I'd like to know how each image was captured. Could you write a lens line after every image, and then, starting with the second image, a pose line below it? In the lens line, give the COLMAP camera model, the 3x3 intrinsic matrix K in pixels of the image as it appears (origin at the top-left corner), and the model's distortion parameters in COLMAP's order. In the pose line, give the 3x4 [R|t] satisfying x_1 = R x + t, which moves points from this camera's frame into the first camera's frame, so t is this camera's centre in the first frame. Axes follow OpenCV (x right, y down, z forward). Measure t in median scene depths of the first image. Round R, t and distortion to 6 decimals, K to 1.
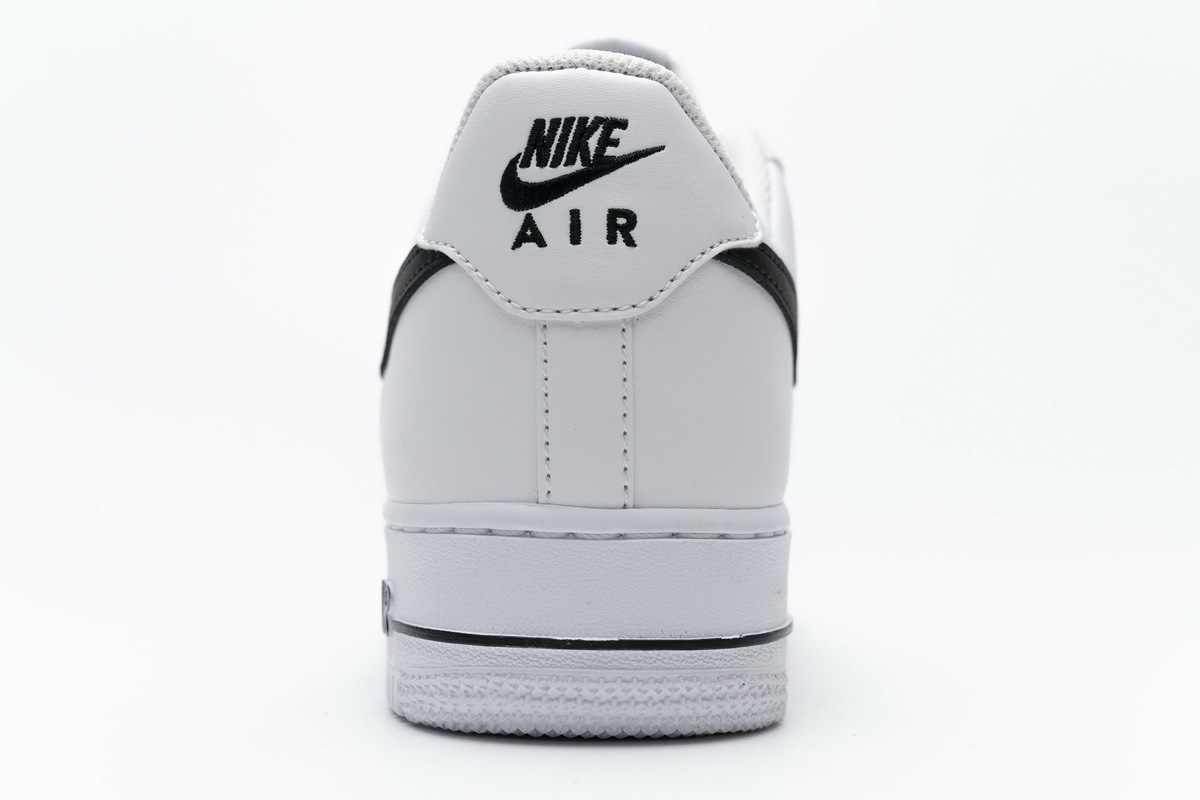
lens RADIAL K [[1956.9, 0, 600.0], [0, 1956.9, 400.0], [0, 0, 1]] dist [0.004692, -0.000698]
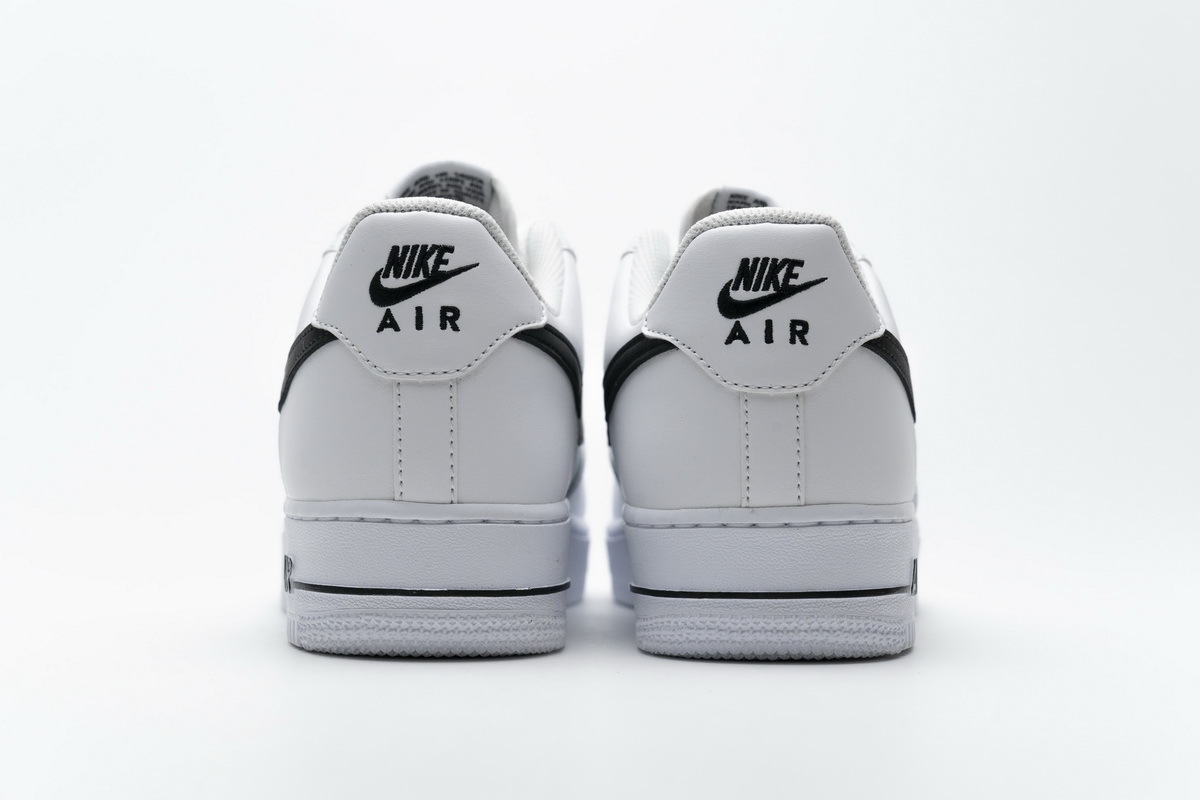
lens RADIAL K [[2409.5, 0, 600.0], [0, 2409.5, 400.0], [0, 0, 1]] dist [0.075858, -0.539236]
pose [[0.998556, 0.000854, 0.053705, 0.026737], [-0.001224, 0.999976, 0.006854, -0.037581], [-0.053698, -0.006910, 0.998533, -0.862289]]
